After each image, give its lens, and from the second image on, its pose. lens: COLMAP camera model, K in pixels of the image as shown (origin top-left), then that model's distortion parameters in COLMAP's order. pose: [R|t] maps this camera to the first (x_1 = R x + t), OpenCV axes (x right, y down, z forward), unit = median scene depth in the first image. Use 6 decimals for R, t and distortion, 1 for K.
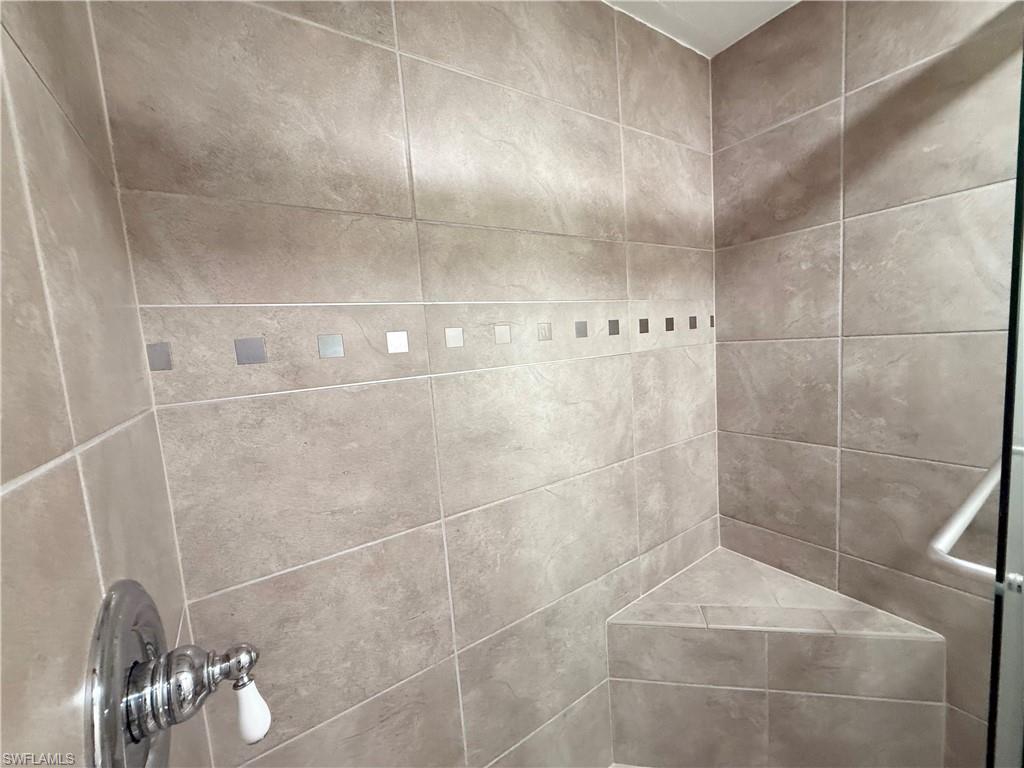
lens RADIAL K [[407.5, 0, 504.8], [0, 407.5, 384.6], [0, 0, 1]] dist [0.000634, 0.000283]
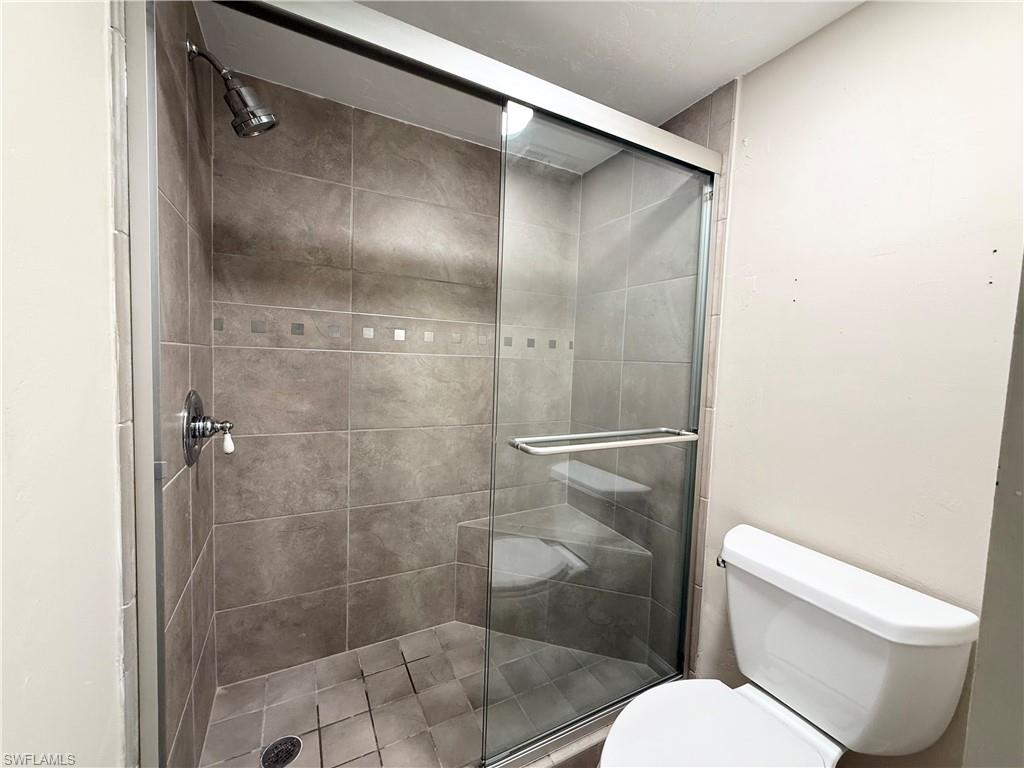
lens RADIAL K [[407.5, 0, 505.2], [0, 407.5, 384.2], [0, 0, 1]] dist [0.000634, 0.000283]
pose [[0.988685, 0.115105, -0.096196, 0.660314], [-0.119234, 0.992126, -0.038325, 0.105869], [0.091027, 0.049362, 0.994624, -0.732089]]
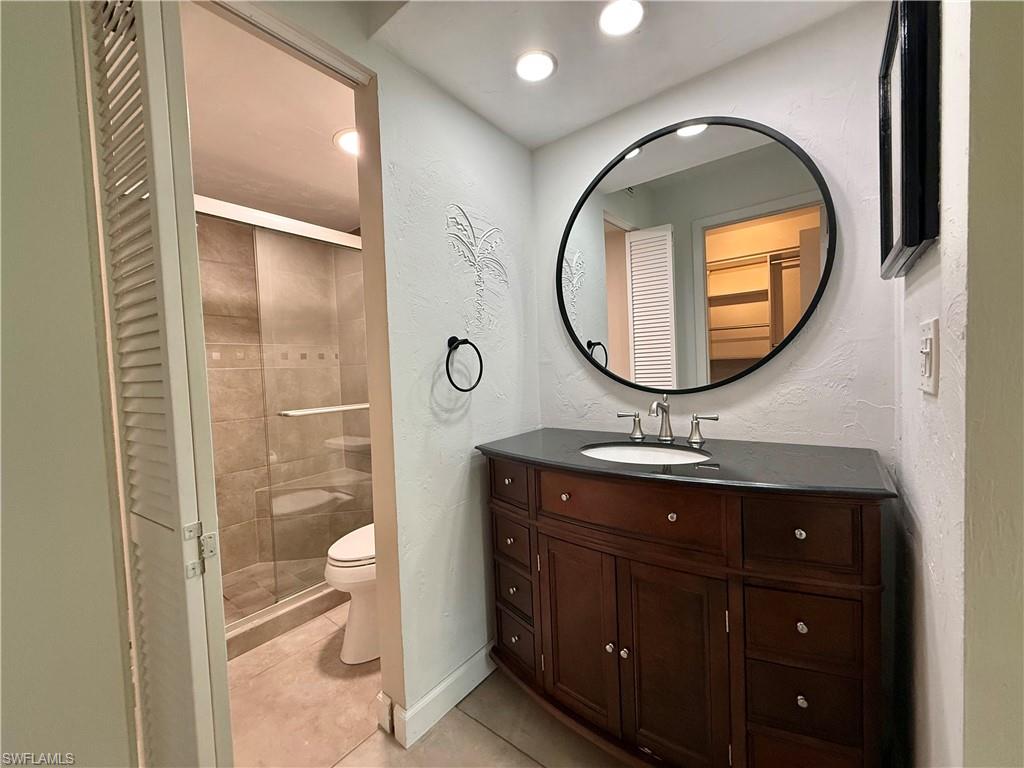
lens RADIAL K [[407.5, 0, 508.9], [0, 407.5, 384.5], [0, 0, 1]] dist [0.000634, 0.000283]
pose [[0.945563, 0.026147, 0.324386, 1.027150], [0.002314, 0.996202, -0.087045, 0.268032], [-0.325430, 0.083058, 0.941911, -1.932656]]
